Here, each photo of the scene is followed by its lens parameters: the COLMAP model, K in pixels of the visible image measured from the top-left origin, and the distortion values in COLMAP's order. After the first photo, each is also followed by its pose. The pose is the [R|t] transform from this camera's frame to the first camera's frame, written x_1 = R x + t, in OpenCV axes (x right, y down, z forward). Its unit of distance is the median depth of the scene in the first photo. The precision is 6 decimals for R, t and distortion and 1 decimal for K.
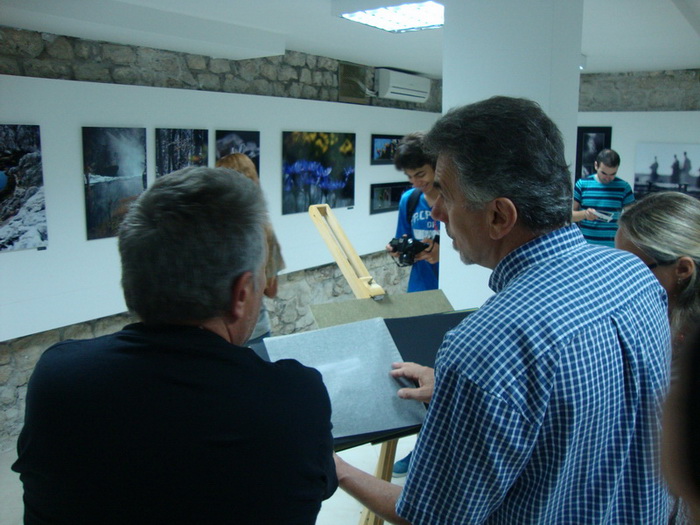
lens RADIAL K [[623.9, 0, 356.7], [0, 623.9, 259.6], [0, 0, 1]] dist [-0.206395, 0.211547]
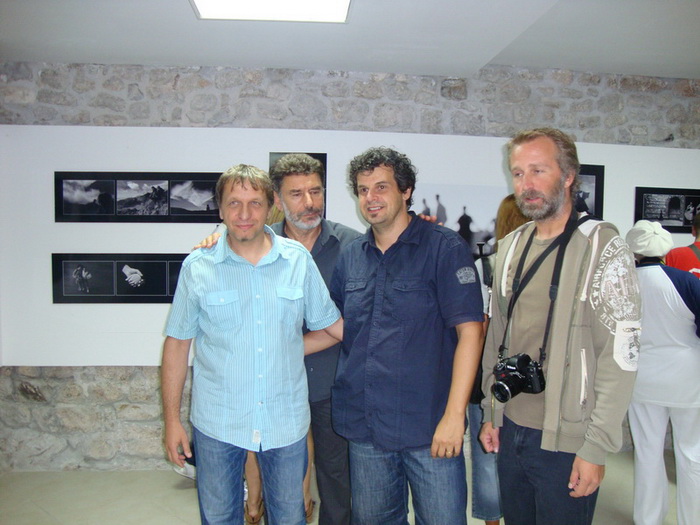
lens RADIAL K [[623.9, 0, 357.1], [0, 623.9, 272.2], [0, 0, 1]] dist [-0.206395, 0.211547]
pose [[0.750899, -0.042892, 0.659022, 0.031689], [0.107770, 0.992471, -0.058201, -0.068635], [-0.651564, 0.114726, 0.749868, 0.577311]]
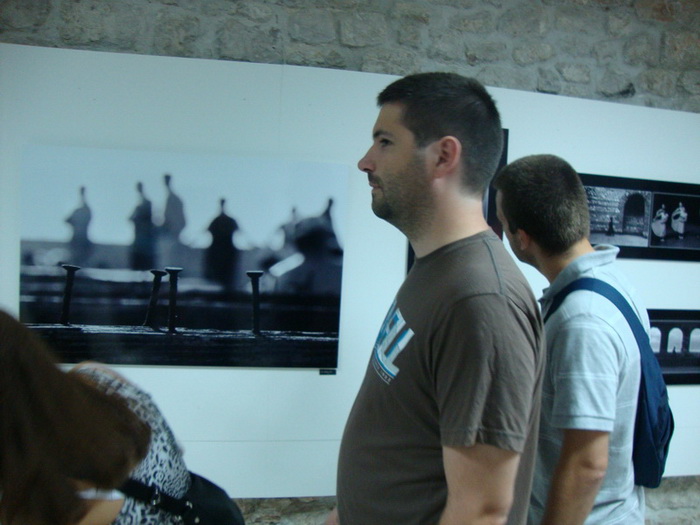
lens RADIAL K [[623.9, 0, 356.2], [0, 623.9, 269.8], [0, 0, 1]] dist [-0.206395, 0.211547]
pose [[0.700076, -0.020435, 0.713776, 0.396820], [0.085838, 0.994750, -0.055711, -0.104228], [-0.708890, 0.100271, 0.698155, 0.720986]]
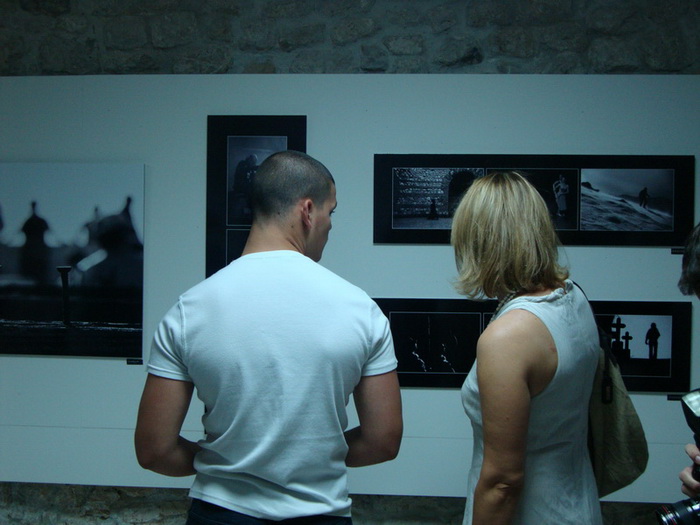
lens RADIAL K [[866.1, 0, 351.0], [0, 866.1, 263.8], [0, 0, 1]] dist [-0.042774, 0.000000]
pose [[0.866415, -0.010234, 0.499220, 0.500114], [0.086104, 0.987875, -0.129187, -0.042423], [-0.491845, 0.154914, 0.856790, 0.449216]]
